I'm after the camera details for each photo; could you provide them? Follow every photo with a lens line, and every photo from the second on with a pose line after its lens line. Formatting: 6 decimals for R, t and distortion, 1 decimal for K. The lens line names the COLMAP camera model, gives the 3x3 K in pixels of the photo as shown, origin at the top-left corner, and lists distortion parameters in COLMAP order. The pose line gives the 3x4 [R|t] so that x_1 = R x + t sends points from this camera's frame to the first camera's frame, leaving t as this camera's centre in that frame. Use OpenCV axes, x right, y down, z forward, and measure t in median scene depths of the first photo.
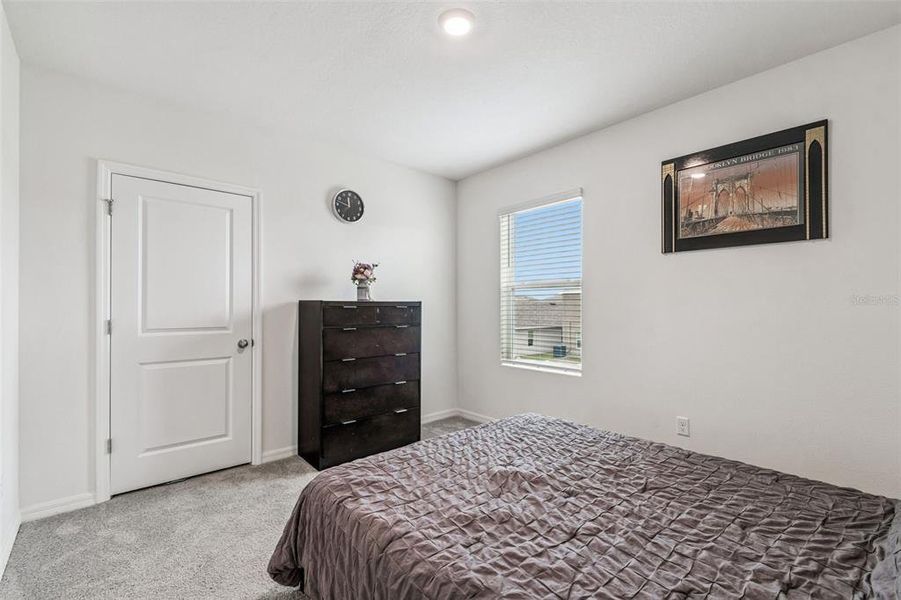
lens RADIAL K [[402.0, 0, 456.5], [0, 402.0, 304.1], [0, 0, 1]] dist [-0.001193, -0.000193]
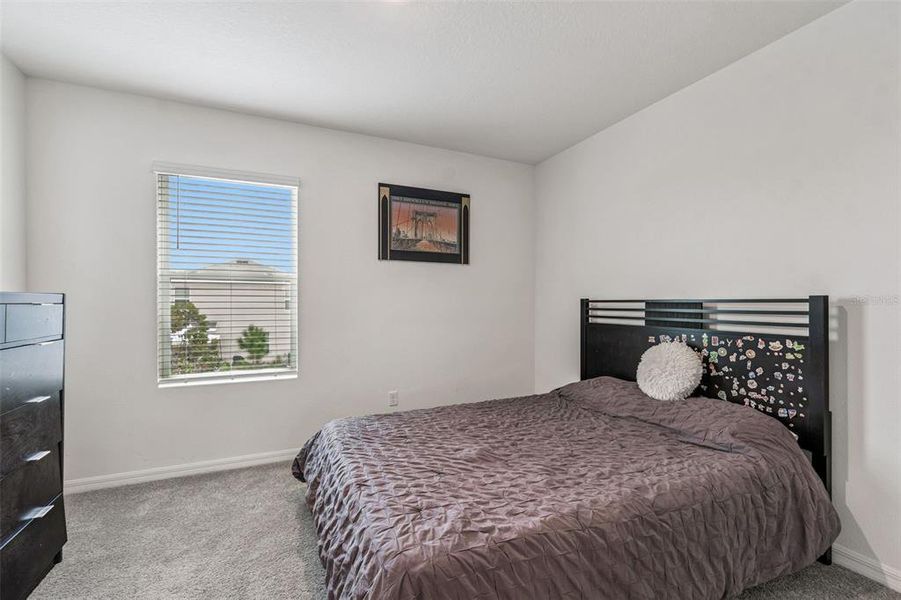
lens RADIAL K [[402.0, 0, 451.4], [0, 402.0, 302.2], [0, 0, 1]] dist [-0.001193, -0.000193]
pose [[0.285645, 0.005183, 0.958322, -0.732897], [-0.006164, 0.999975, -0.003571, 0.005284], [-0.958316, -0.004887, 0.285670, 0.573725]]
